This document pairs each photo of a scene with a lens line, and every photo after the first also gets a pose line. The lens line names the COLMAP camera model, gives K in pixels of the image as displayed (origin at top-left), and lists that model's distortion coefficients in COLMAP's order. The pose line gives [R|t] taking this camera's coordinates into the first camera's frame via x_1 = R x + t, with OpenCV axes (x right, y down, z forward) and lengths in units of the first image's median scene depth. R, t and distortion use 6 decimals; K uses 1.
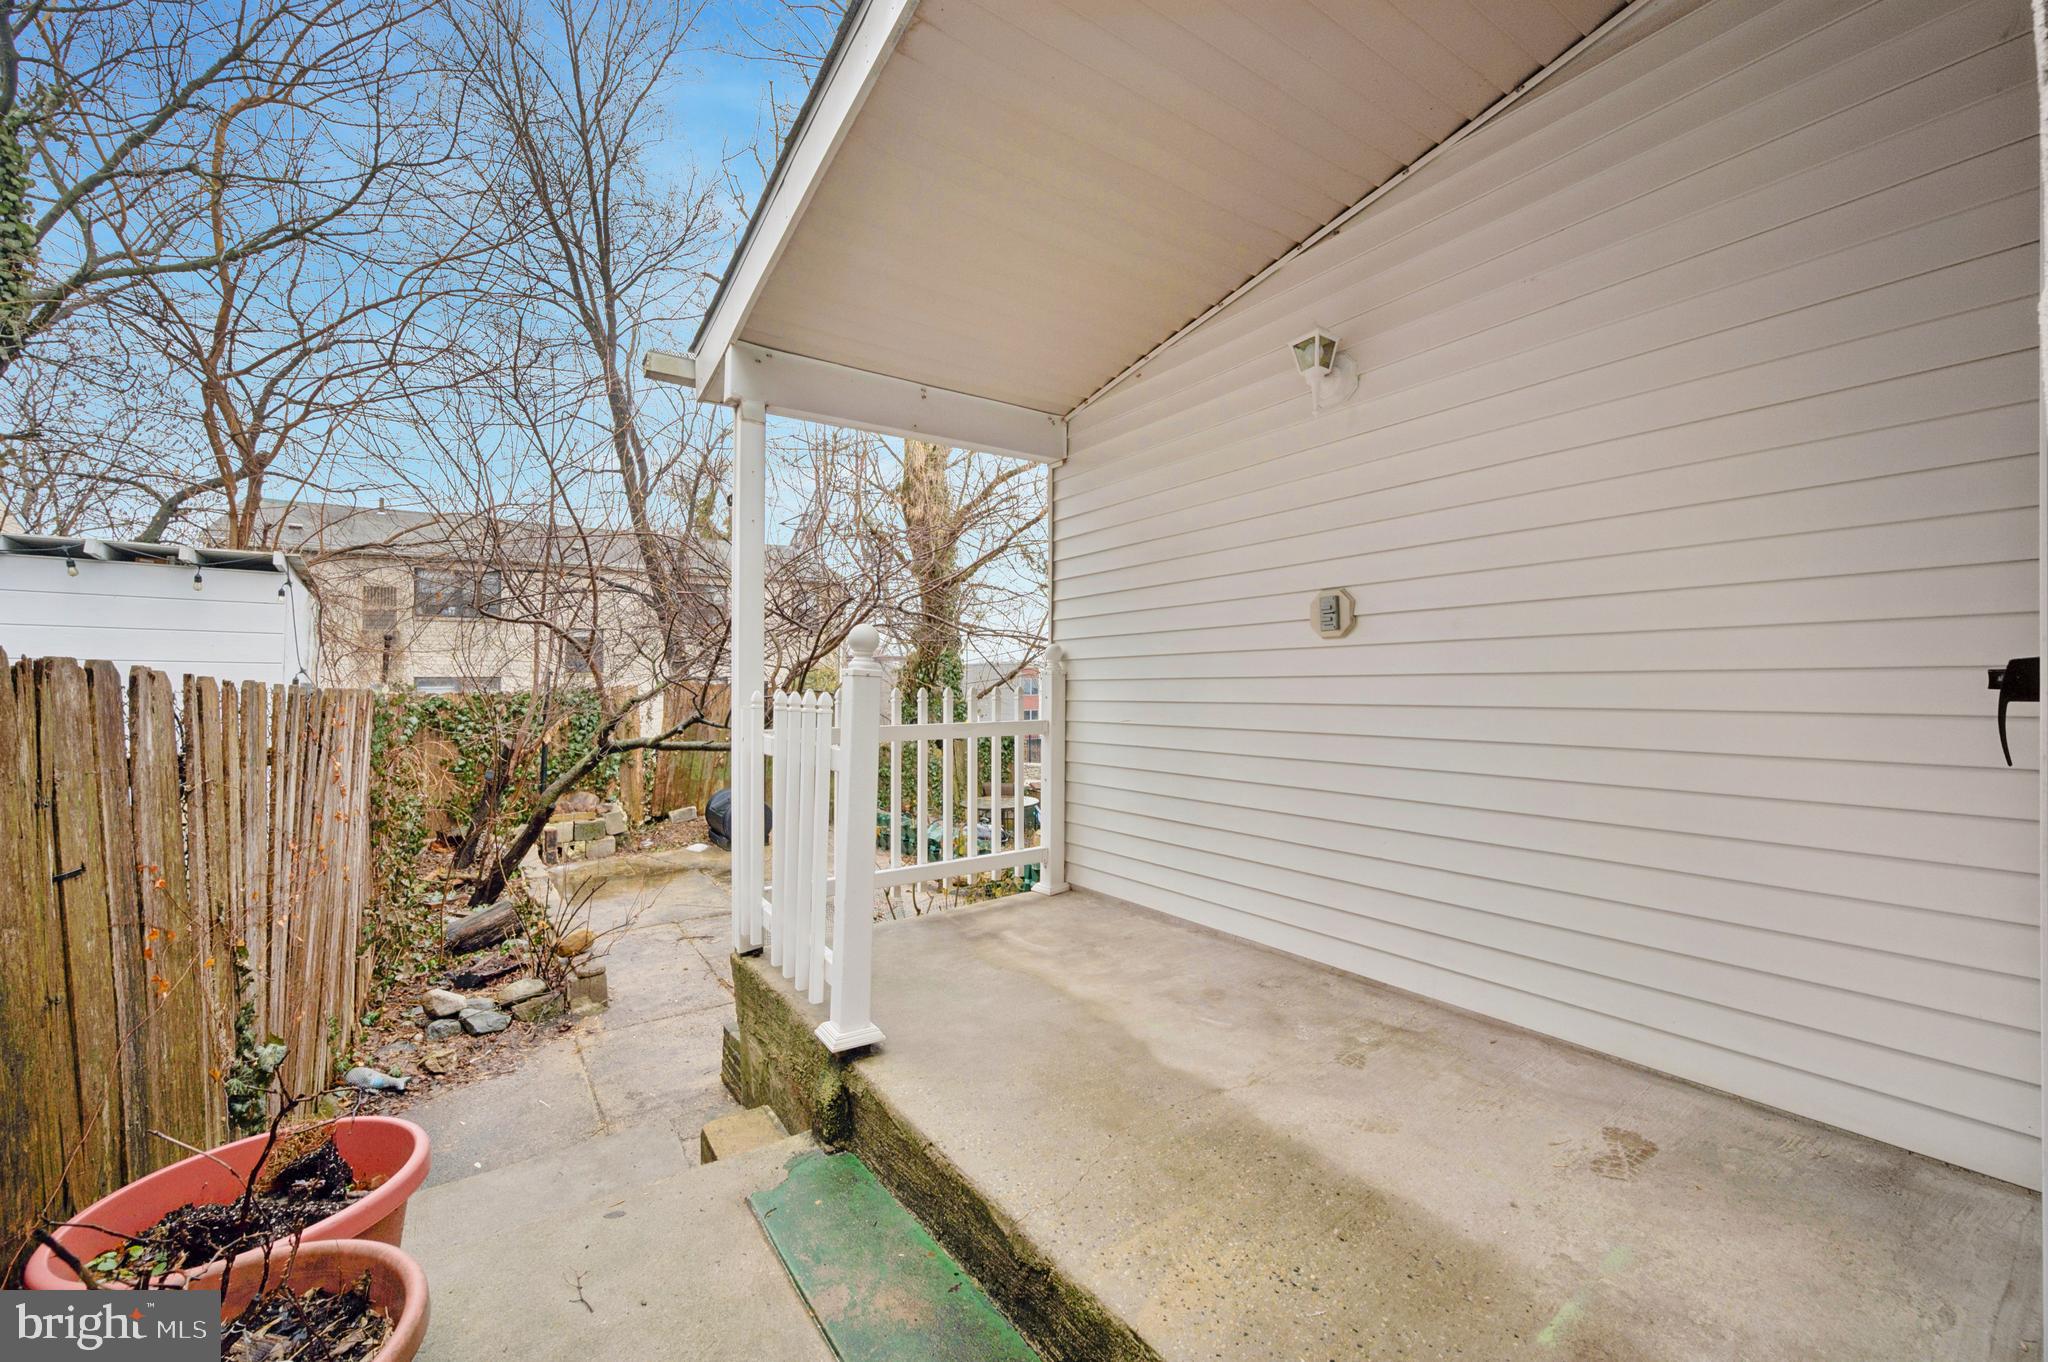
lens RADIAL K [[808.4, 0, 1030.8], [0, 808.4, 669.9], [0, 0, 1]] dist [0.002222, -0.000050]
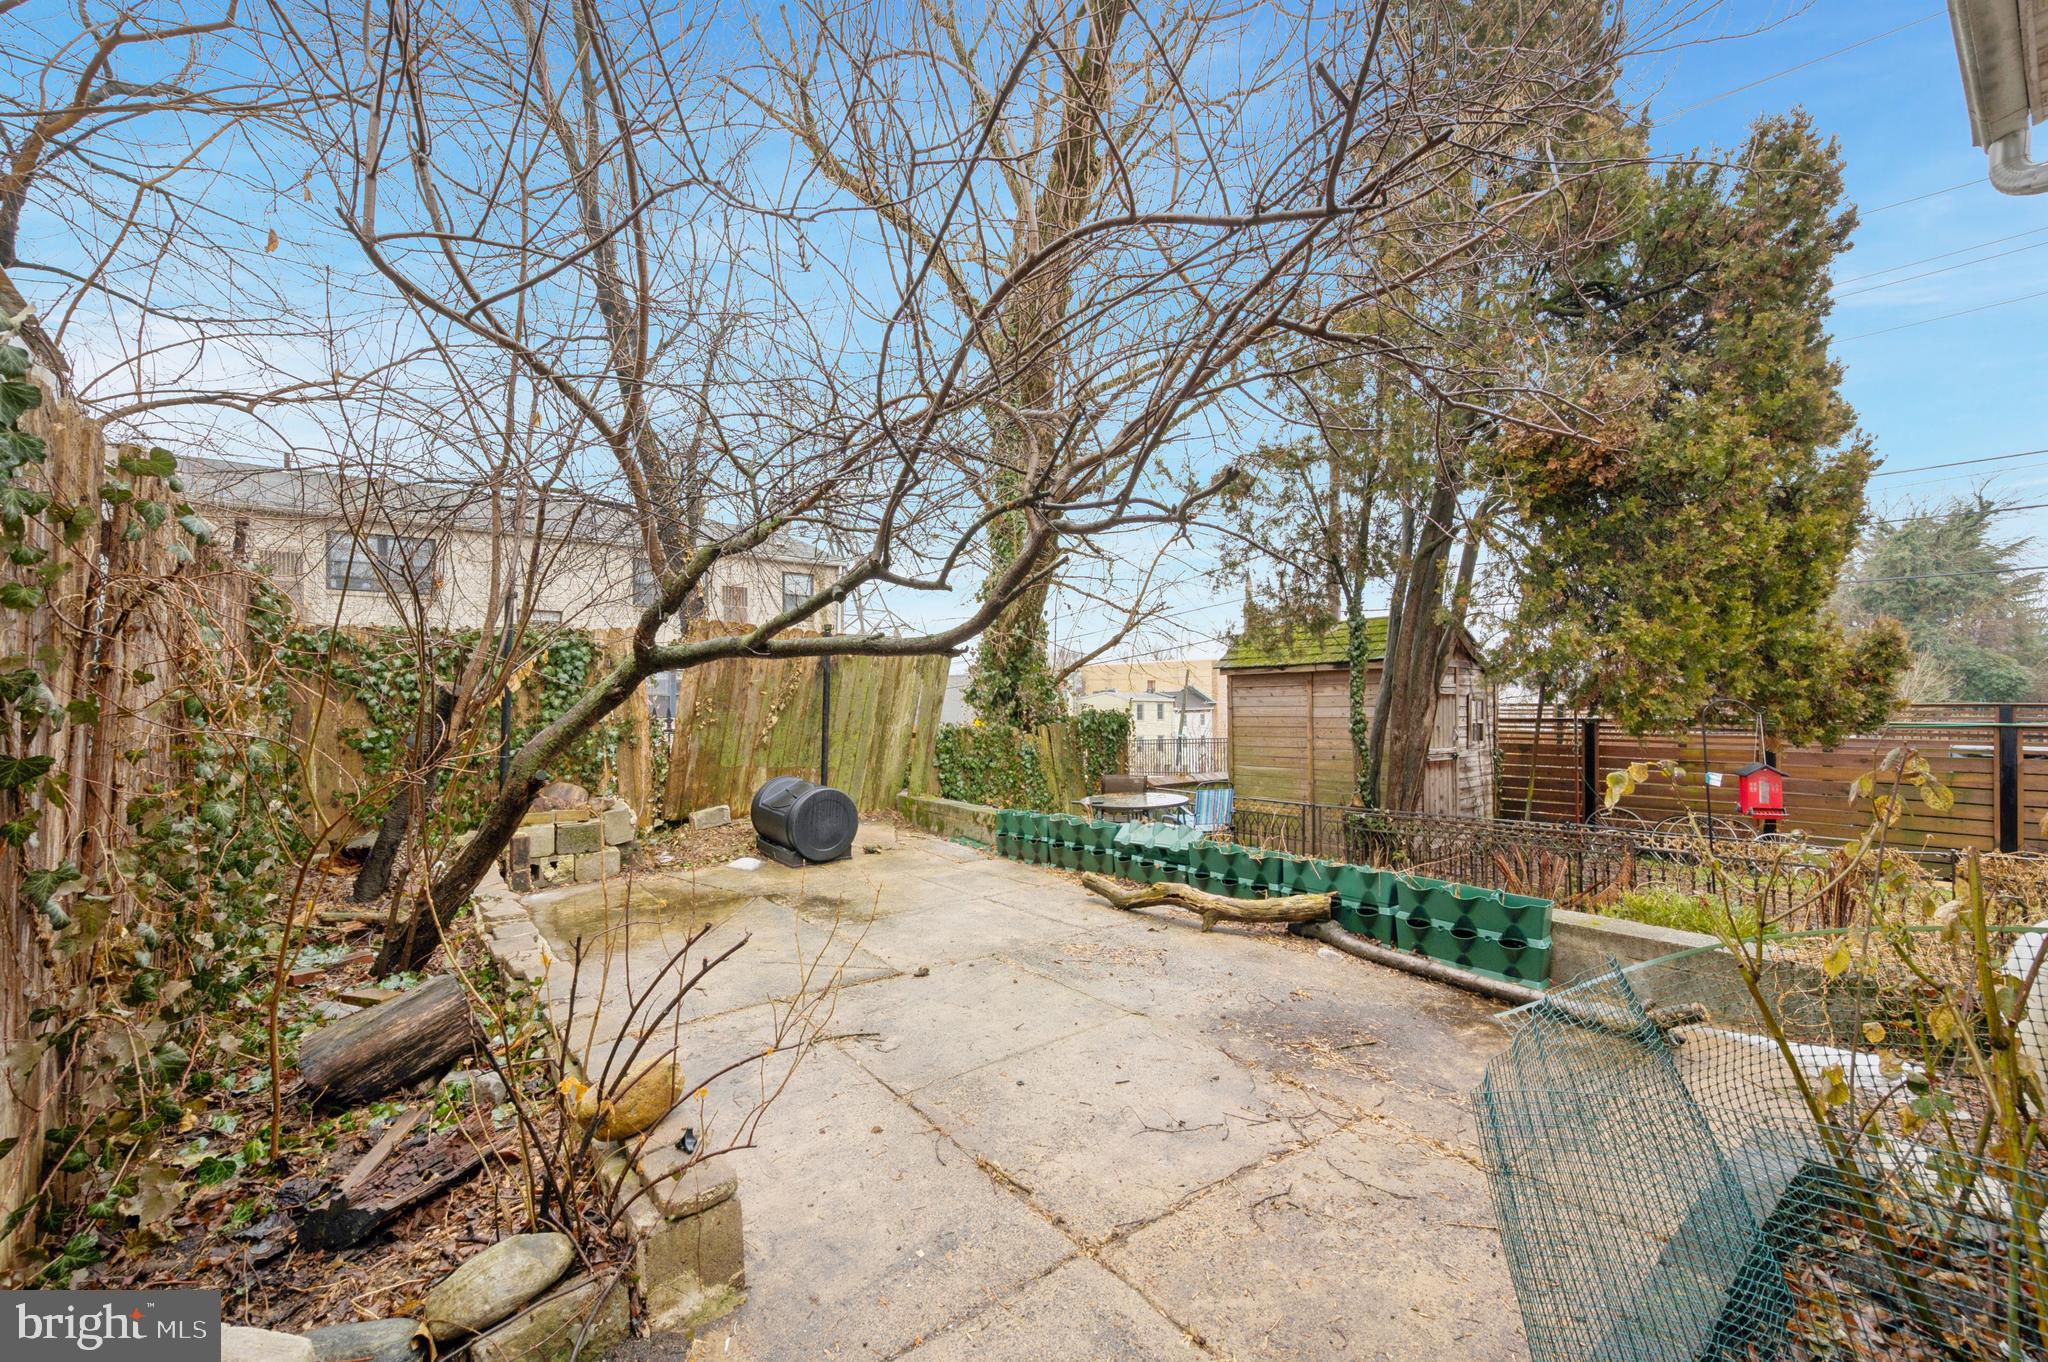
lens RADIAL K [[808.4, 0, 1017.9], [0, 808.4, 702.2], [0, 0, 1]] dist [0.002222, -0.000050]
pose [[0.999125, -0.003072, 0.041708, -0.254401], [0.002503, 0.999903, 0.013670, 0.093495], [-0.041746, -0.013554, 0.999036, 0.392072]]
